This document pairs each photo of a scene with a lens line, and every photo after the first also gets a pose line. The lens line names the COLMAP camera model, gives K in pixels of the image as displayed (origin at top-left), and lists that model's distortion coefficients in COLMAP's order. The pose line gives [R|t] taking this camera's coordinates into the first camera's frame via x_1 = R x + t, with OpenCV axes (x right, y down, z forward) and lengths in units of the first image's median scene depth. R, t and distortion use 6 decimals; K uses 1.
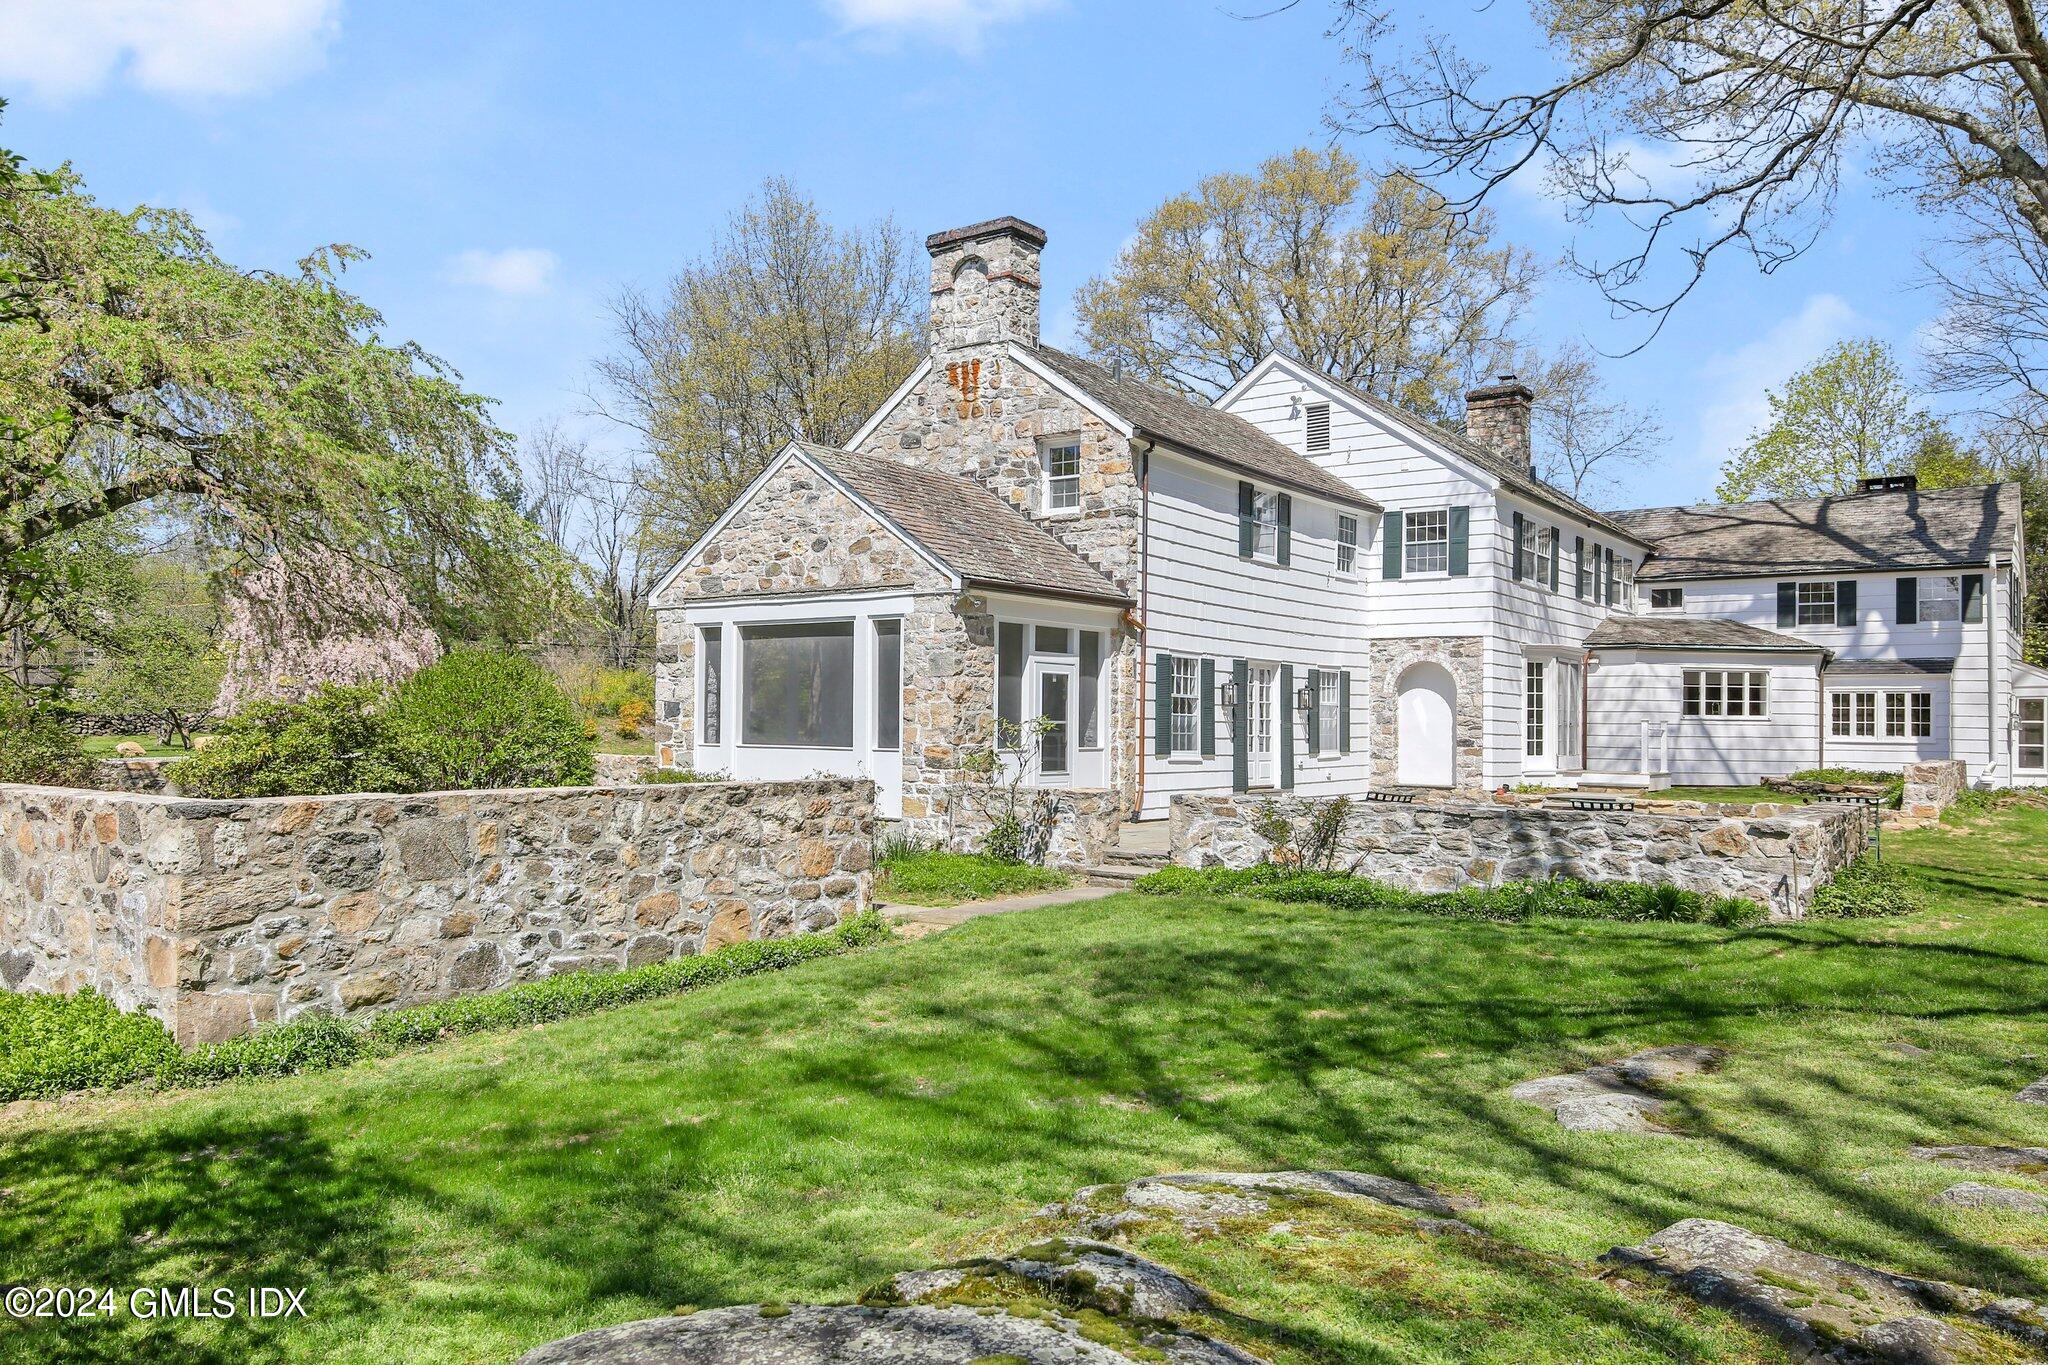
lens RADIAL K [[1449.3, 0, 1022.6], [0, 1449.3, 688.0], [0, 0, 1]] dist [0.001911, 0.000149]
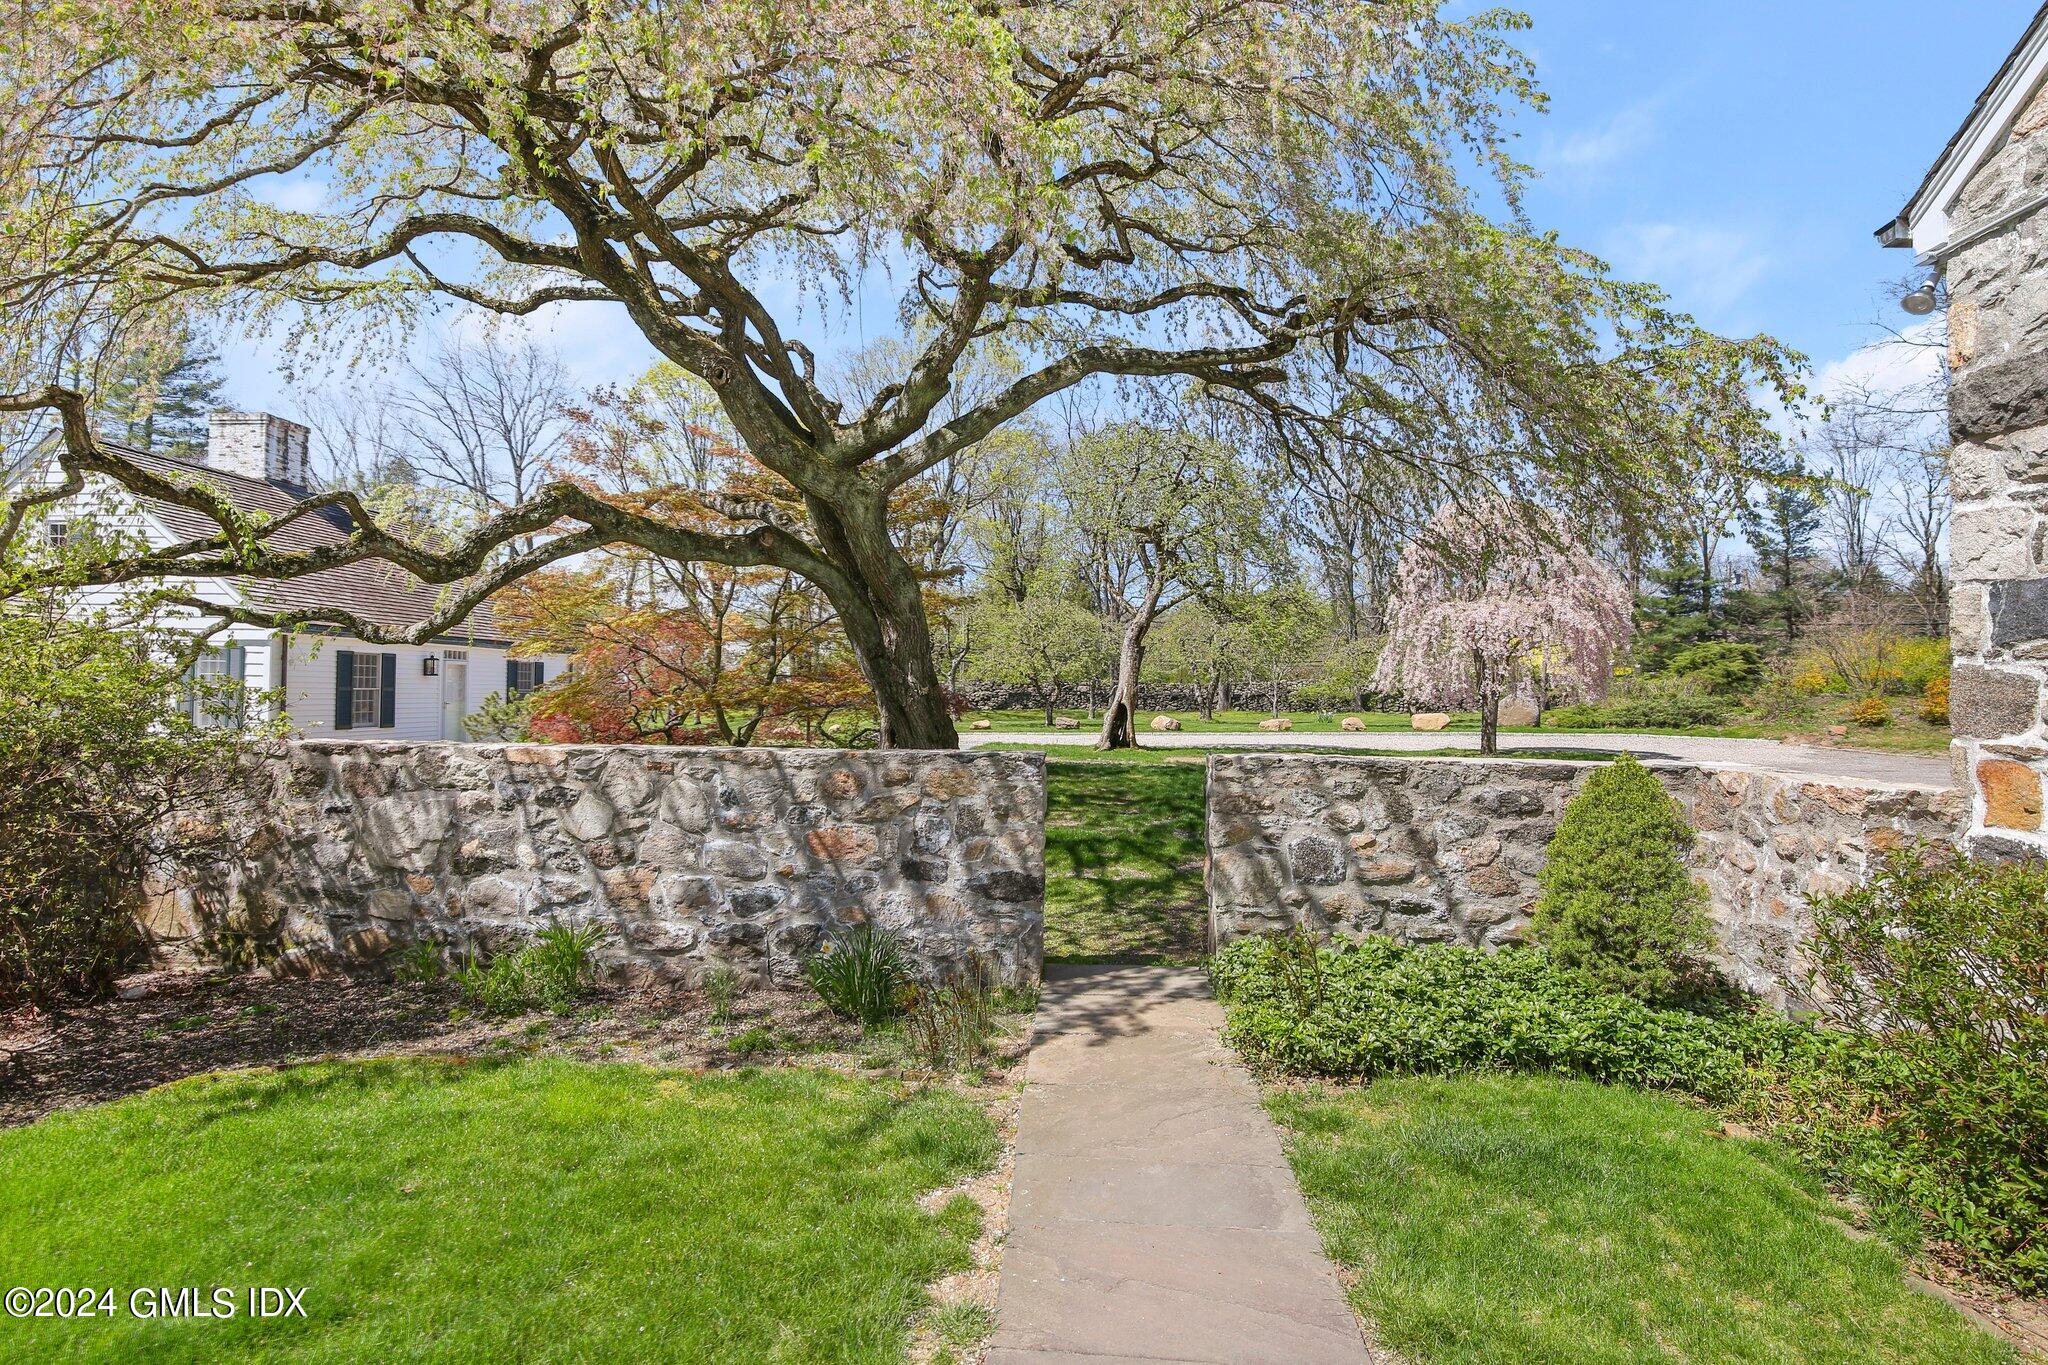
lens RADIAL K [[1014.9, 0, 1023.3], [0, 1014.9, 681.7], [0, 0, 1]] dist [-0.000030, 0.000317]
pose [[0.532157, -0.002693, -0.846641, -0.074715], [0.005525, 0.999985, 0.000292, 0.009392], [0.846628, -0.004833, 0.532164, 0.301165]]
